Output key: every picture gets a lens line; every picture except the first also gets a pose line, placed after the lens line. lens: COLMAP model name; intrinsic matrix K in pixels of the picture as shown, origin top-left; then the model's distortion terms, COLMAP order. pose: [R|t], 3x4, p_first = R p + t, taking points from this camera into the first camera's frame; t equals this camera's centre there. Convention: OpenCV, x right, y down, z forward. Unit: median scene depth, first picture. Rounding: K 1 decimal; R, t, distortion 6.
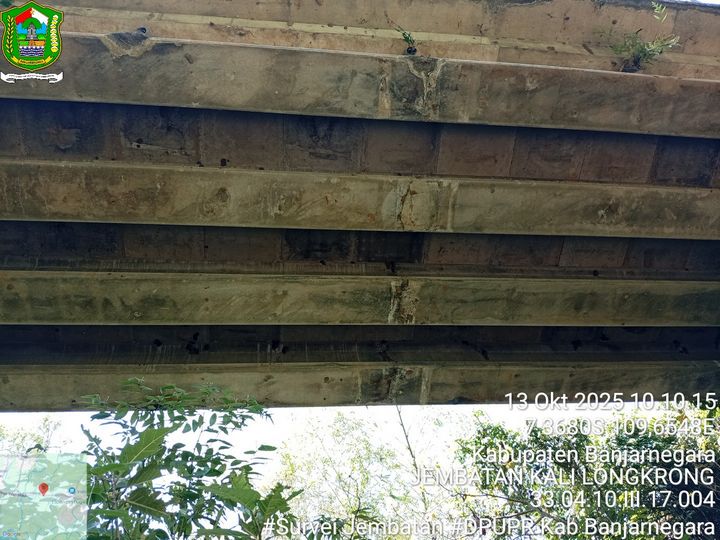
lens RADIAL K [[548.3, 0, 359.9], [0, 548.3, 272.4], [0, 0, 1]] dist [0.074039, -0.154378]
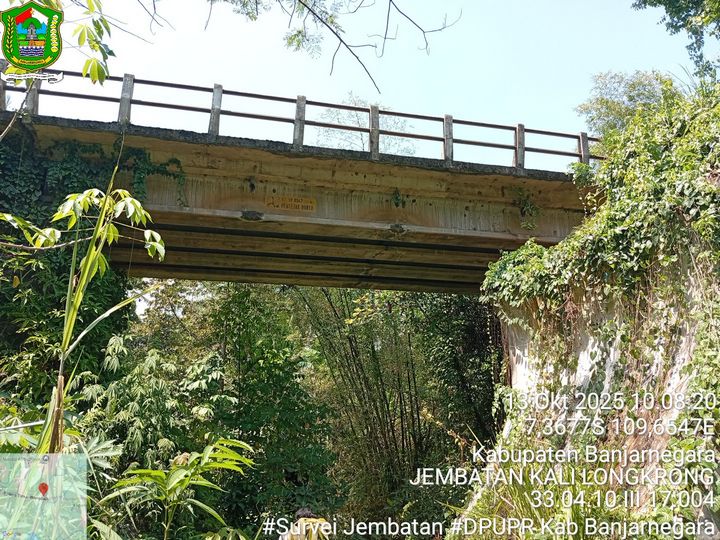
lens RADIAL K [[548.3, 0, 359.9], [0, 548.3, 272.4], [0, 0, 1]] dist [0.074039, -0.154378]
pose [[0.981209, 0.159237, 0.108959, -0.189998], [-0.188225, 0.665798, 0.722001, -1.552050], [0.042424, -0.728942, 0.683259, -0.416466]]
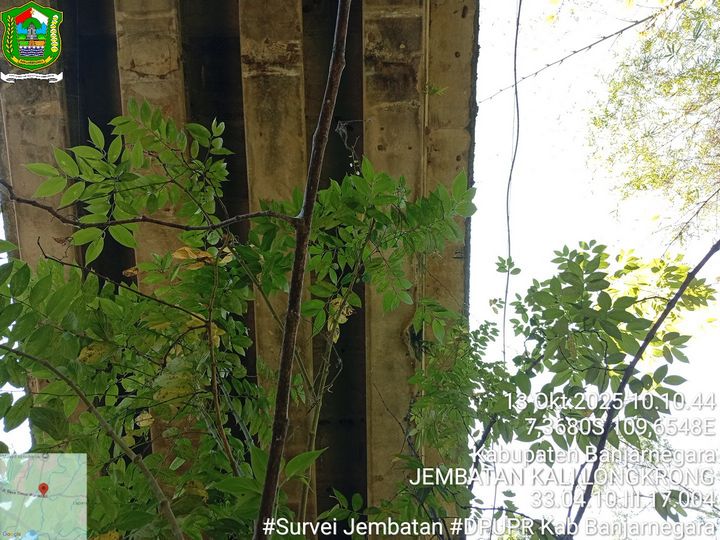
lens RADIAL K [[548.3, 0, 359.9], [0, 548.3, 272.4], [0, 0, 1]] dist [0.074039, -0.154378]
pose [[-0.084777, -0.949210, -0.303008, 0.016206], [0.915679, 0.045685, -0.399307, 0.590845], [0.392869, -0.311310, 0.865298, 0.257591]]
